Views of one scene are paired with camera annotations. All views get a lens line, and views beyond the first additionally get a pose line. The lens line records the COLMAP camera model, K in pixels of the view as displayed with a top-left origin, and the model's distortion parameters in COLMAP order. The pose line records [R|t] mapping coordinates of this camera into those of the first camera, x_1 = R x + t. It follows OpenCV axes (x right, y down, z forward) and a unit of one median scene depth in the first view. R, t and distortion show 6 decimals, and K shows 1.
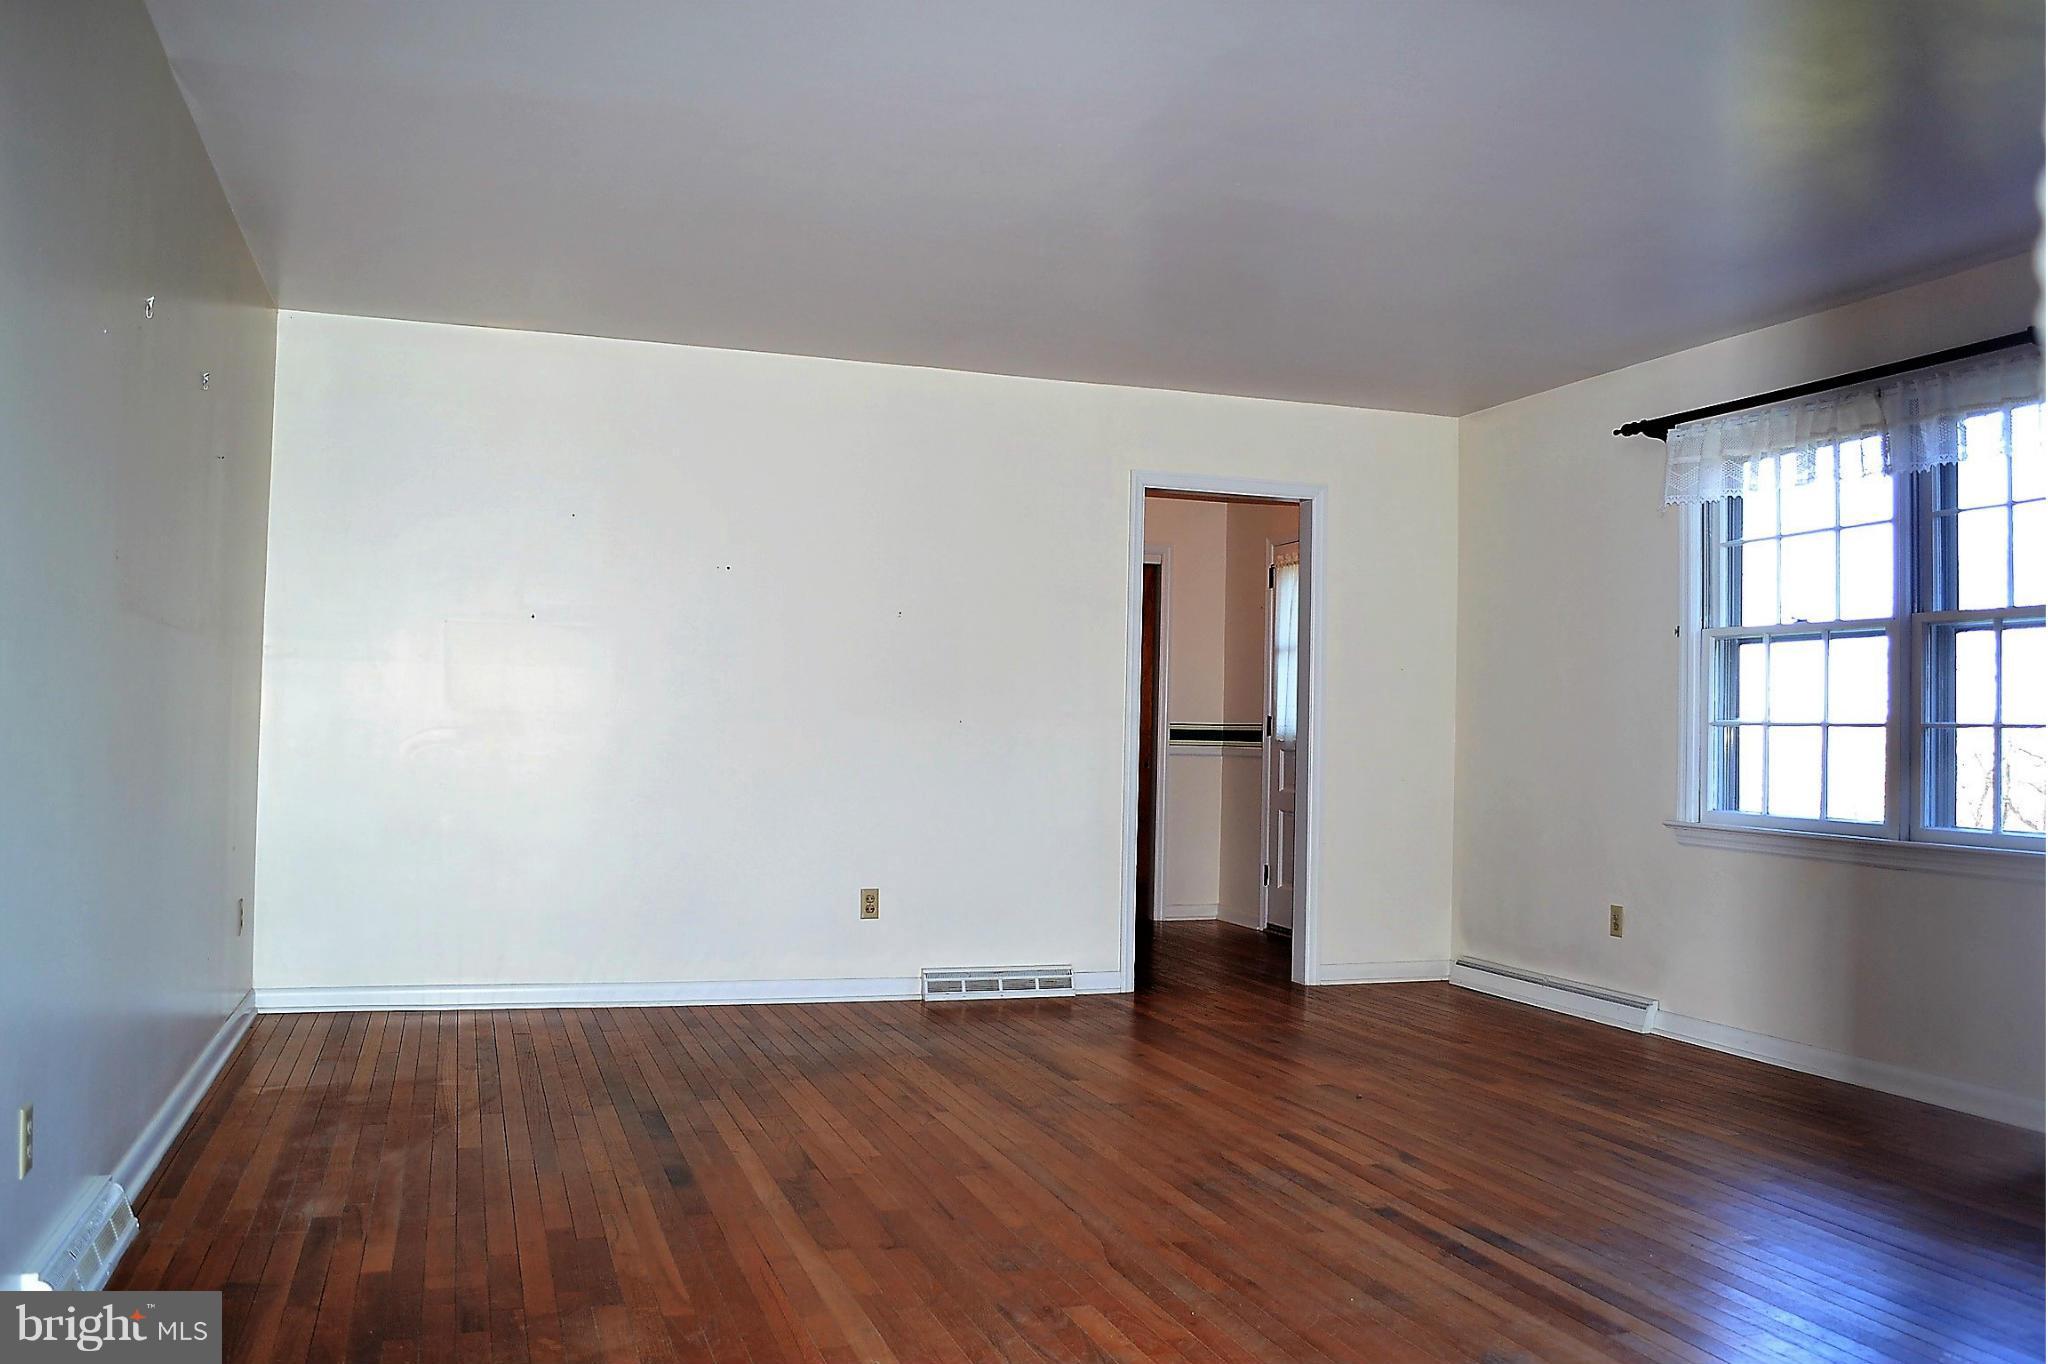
lens RADIAL K [[1633.7, 0, 1012.1], [0, 1633.7, 672.5], [0, 0, 1]] dist [-0.064978, -0.001785]
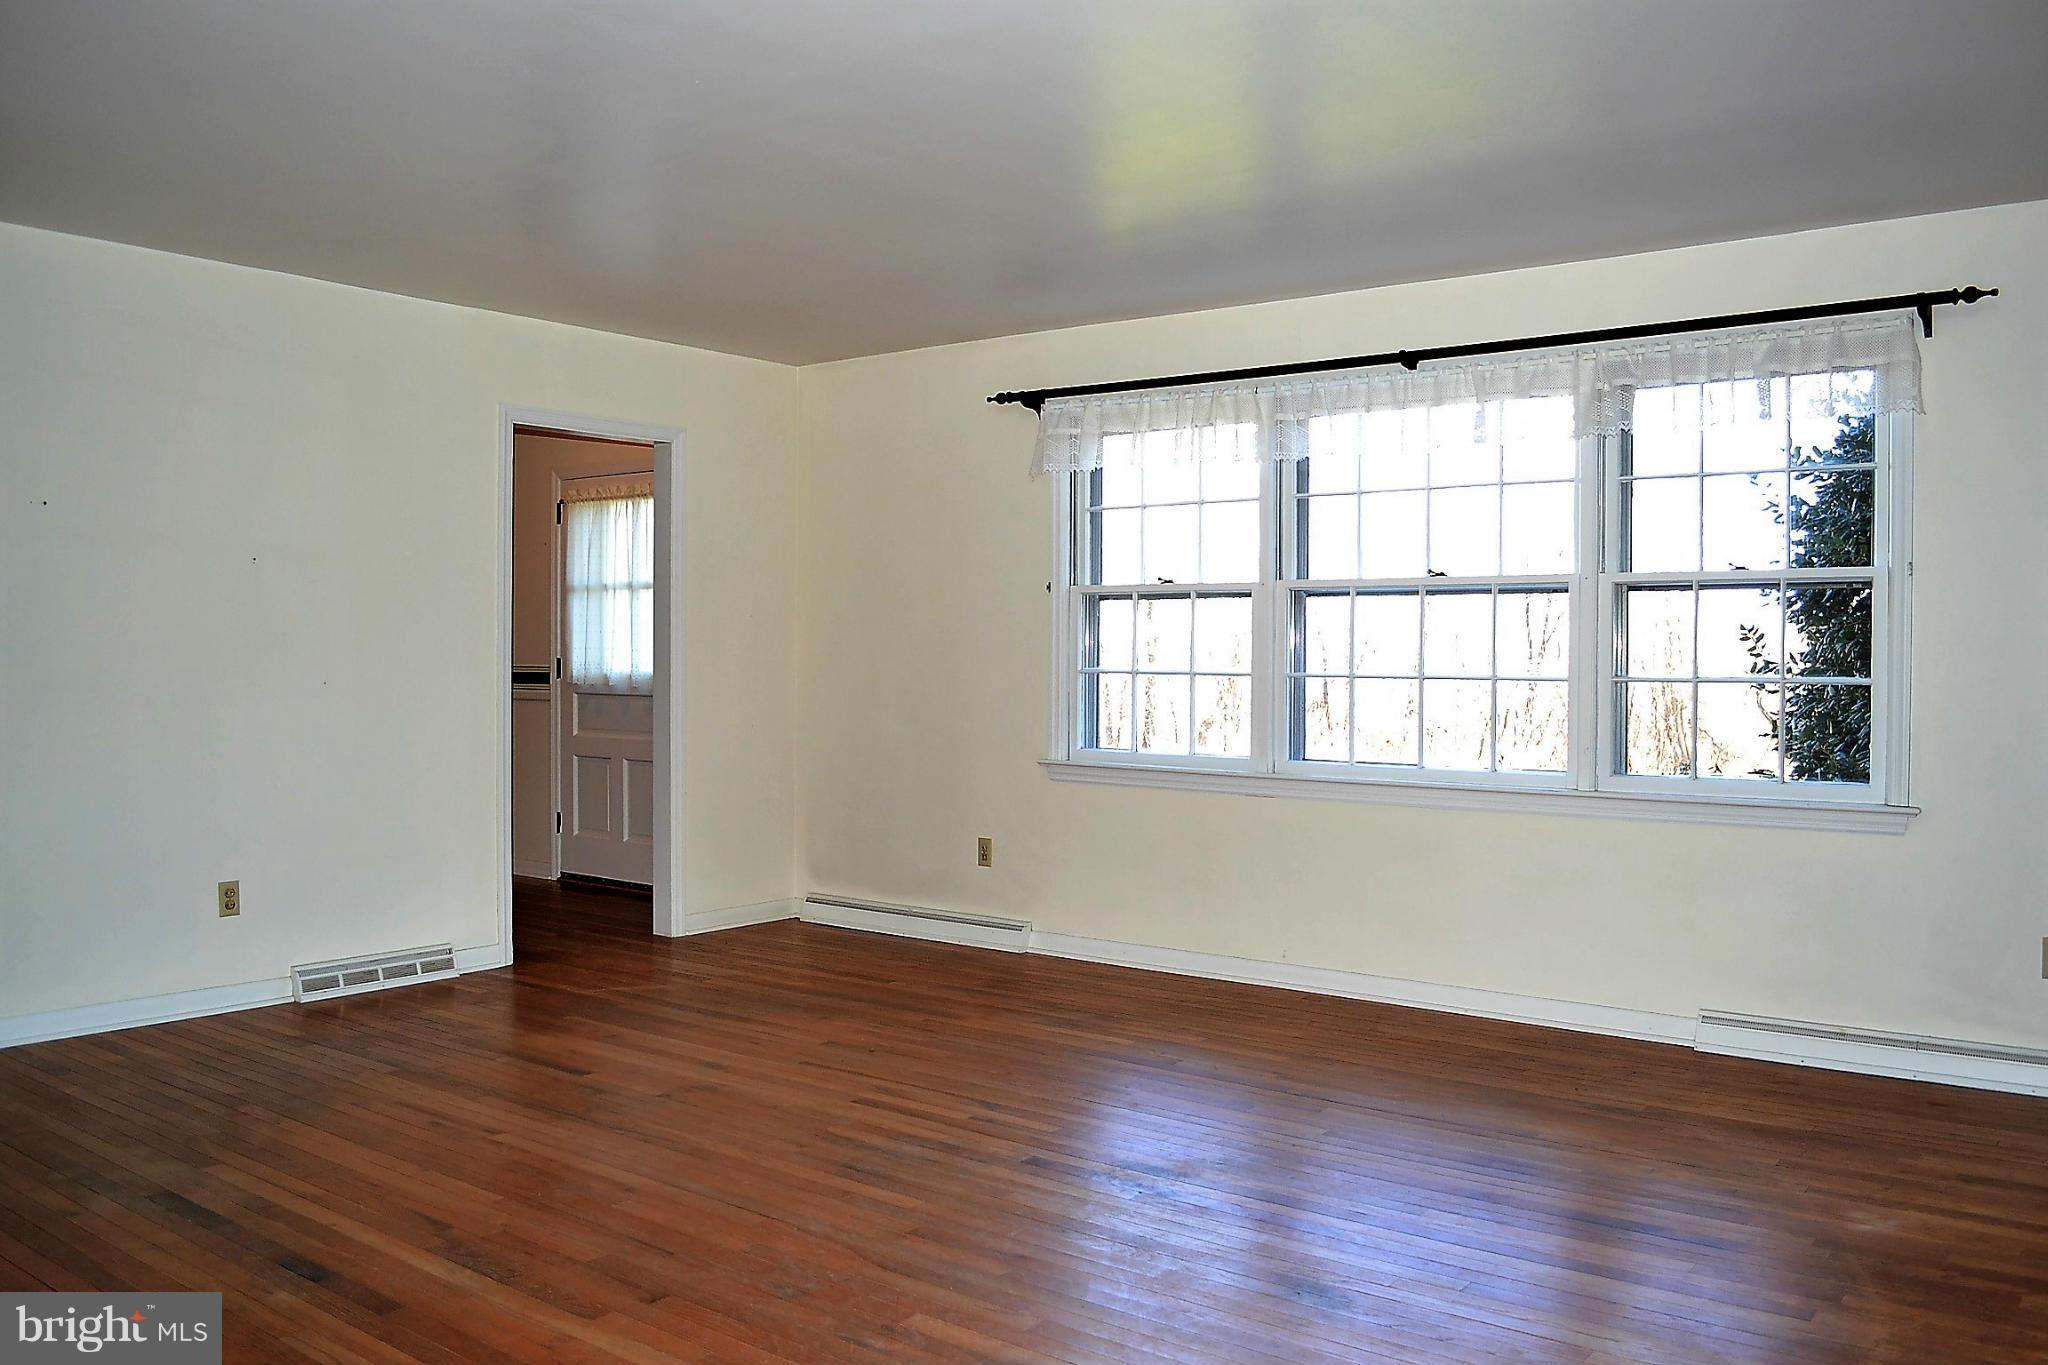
lens RADIAL K [[1633.7, 0, 1015.7], [0, 1633.7, 684.1], [0, 0, 1]] dist [-0.064978, -0.001785]
pose [[0.837660, -0.027508, 0.545499, -0.217356], [-0.006707, 0.998138, 0.060632, -0.027430], [-0.546151, -0.054448, 0.835915, 0.080352]]
